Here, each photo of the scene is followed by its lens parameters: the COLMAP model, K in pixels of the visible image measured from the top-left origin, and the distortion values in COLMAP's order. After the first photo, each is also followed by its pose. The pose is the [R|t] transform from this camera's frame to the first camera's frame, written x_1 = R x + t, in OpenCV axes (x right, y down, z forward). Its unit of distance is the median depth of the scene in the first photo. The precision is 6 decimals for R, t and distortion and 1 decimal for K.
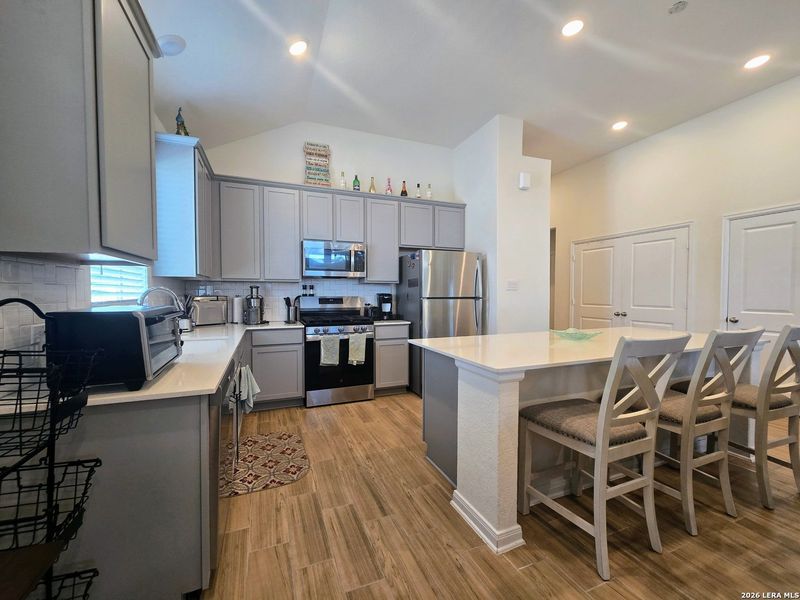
lens RADIAL K [[330.7, 0, 397.3], [0, 330.7, 302.0], [0, 0, 1]] dist [0.000619, -0.000082]
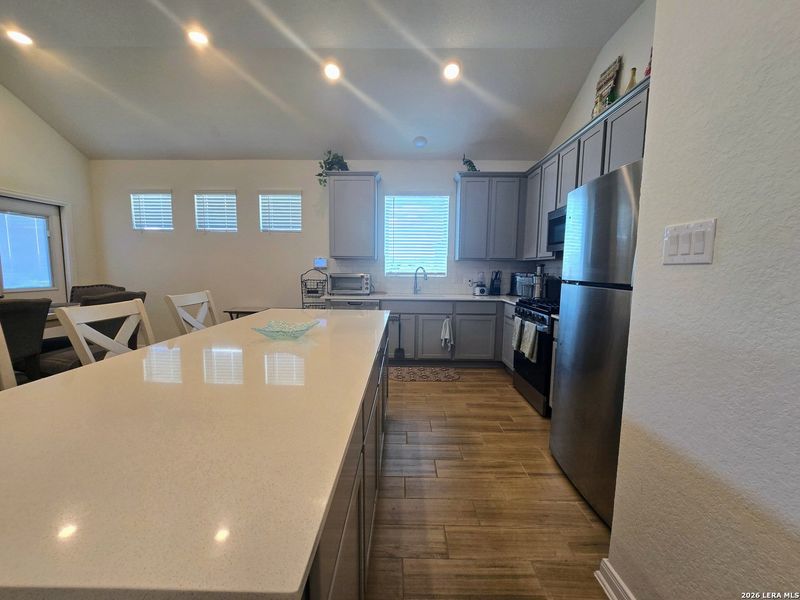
lens RADIAL K [[330.7, 0, 397.3], [0, 330.7, 302.0], [0, 0, 1]] dist [0.000619, -0.000082]
pose [[-0.391124, 0.087731, -0.916147, 0.682833], [-0.036404, 0.993192, 0.110651, -0.027397], [0.919618, 0.076629, -0.385267, 0.933659]]
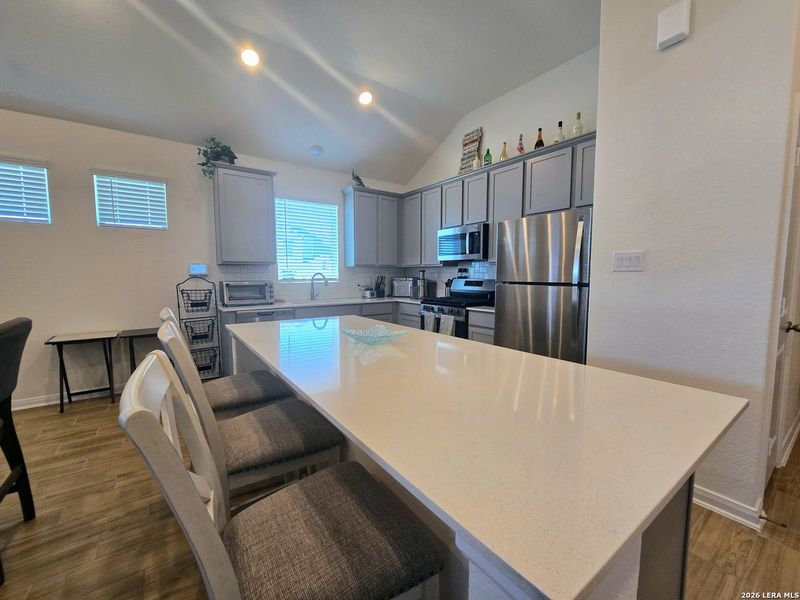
lens RADIAL K [[330.7, 0, 397.3], [0, 330.7, 302.0], [0, 0, 1]] dist [0.000619, -0.000082]
pose [[0.232738, 0.079933, -0.969249, 0.785119], [-0.025693, 0.996774, 0.076033, -0.018596], [0.972200, 0.007207, 0.234041, 0.558806]]
